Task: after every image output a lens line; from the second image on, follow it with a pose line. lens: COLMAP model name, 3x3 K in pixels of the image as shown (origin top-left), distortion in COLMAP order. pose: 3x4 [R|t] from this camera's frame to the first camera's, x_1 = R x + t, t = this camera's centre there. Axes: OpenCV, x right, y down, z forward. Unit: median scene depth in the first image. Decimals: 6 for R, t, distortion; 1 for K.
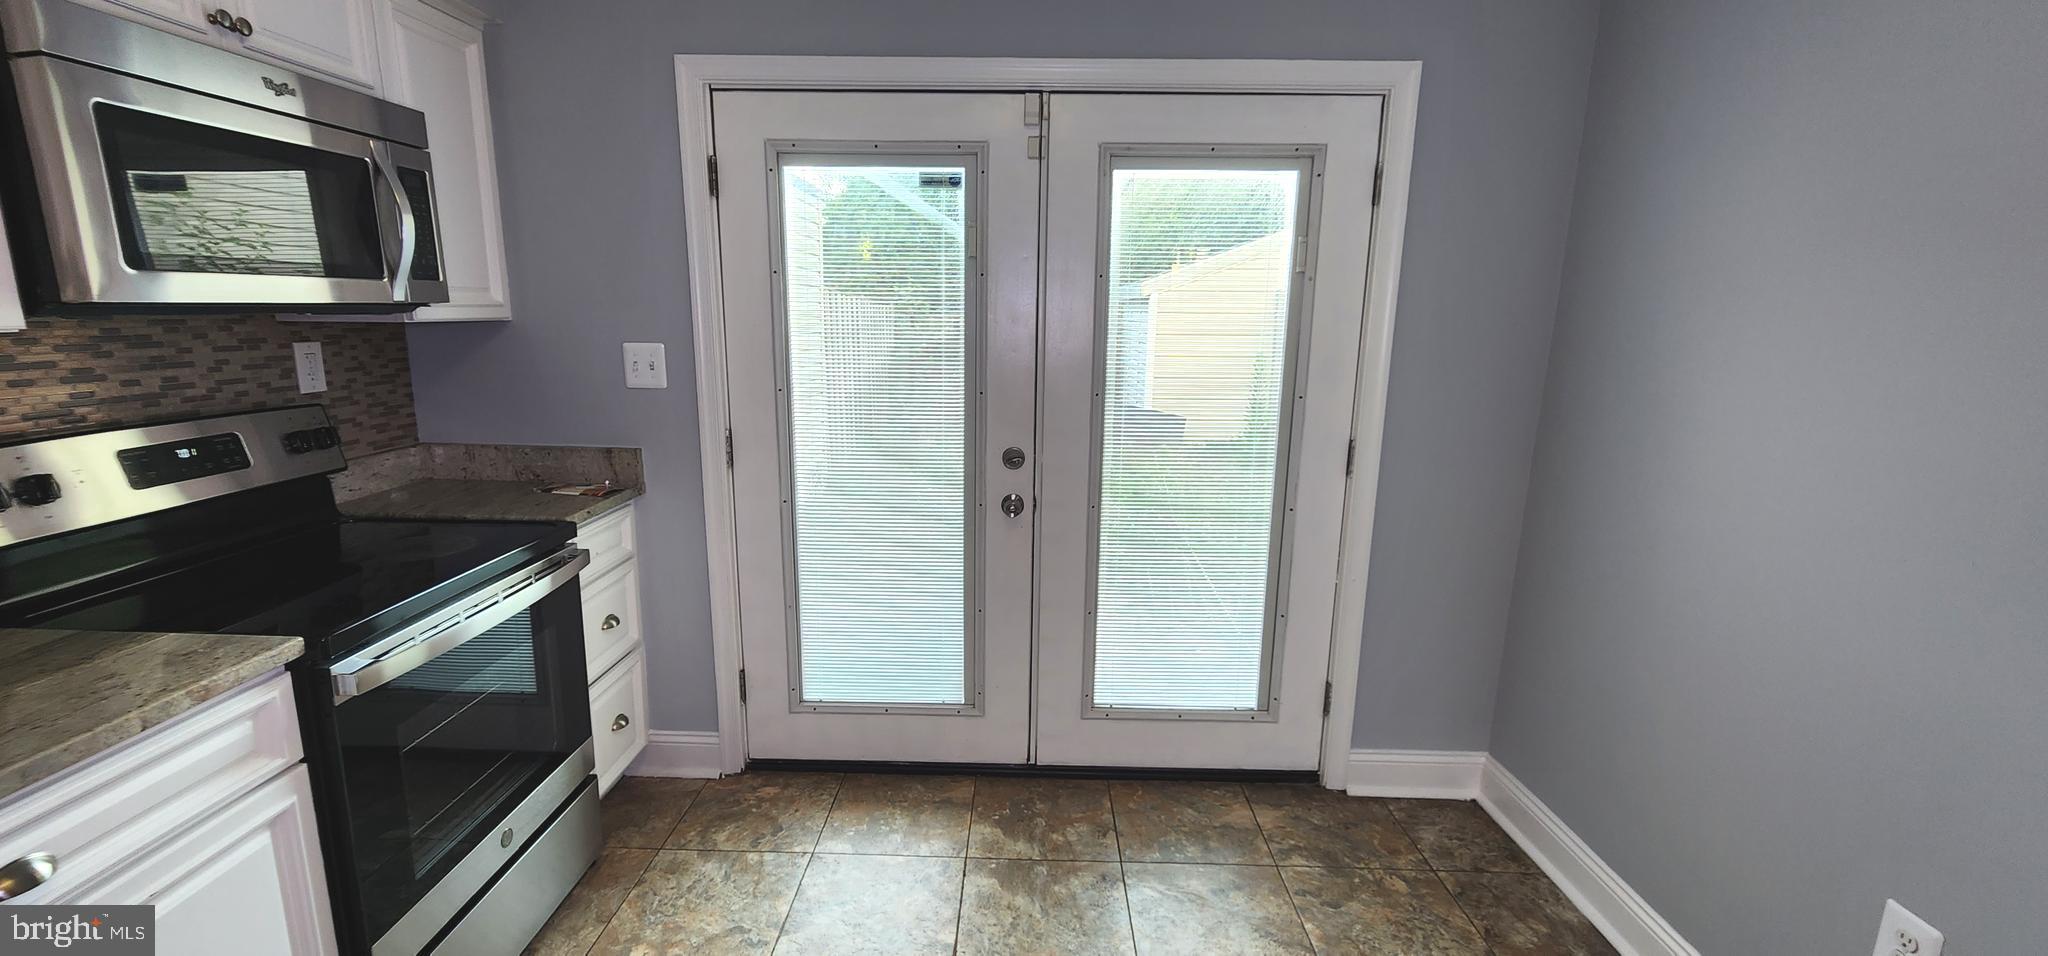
lens RADIAL K [[834.1, 0, 1007.6], [0, 834.1, 474.4], [0, 0, 1]] dist [-0.001535, 0.000143]
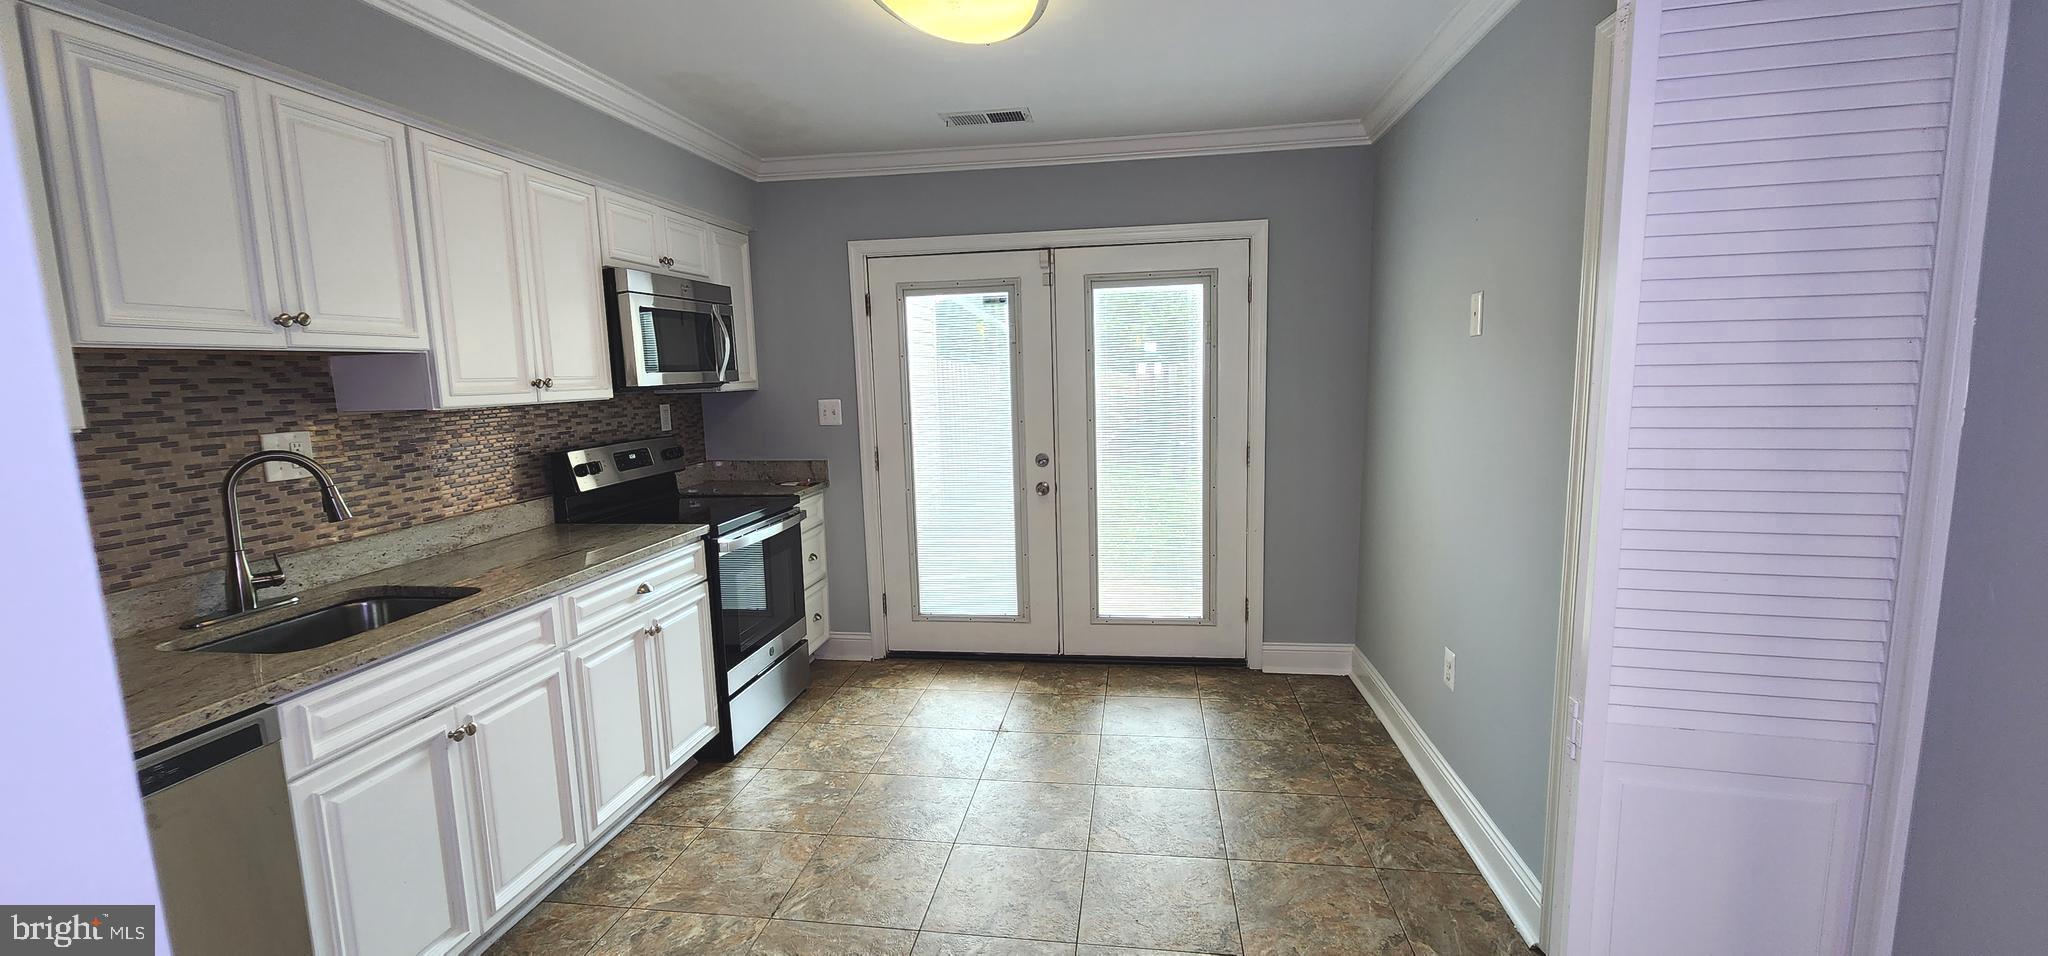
lens RADIAL K [[834.1, 0, 1013.4], [0, 834.1, 484.7], [0, 0, 1]] dist [-0.001535, 0.000143]
pose [[0.990878, -0.022826, -0.132818, 0.182318], [0.015196, 0.998190, -0.058180, 0.134021], [0.133906, 0.055631, 0.989431, -0.698555]]
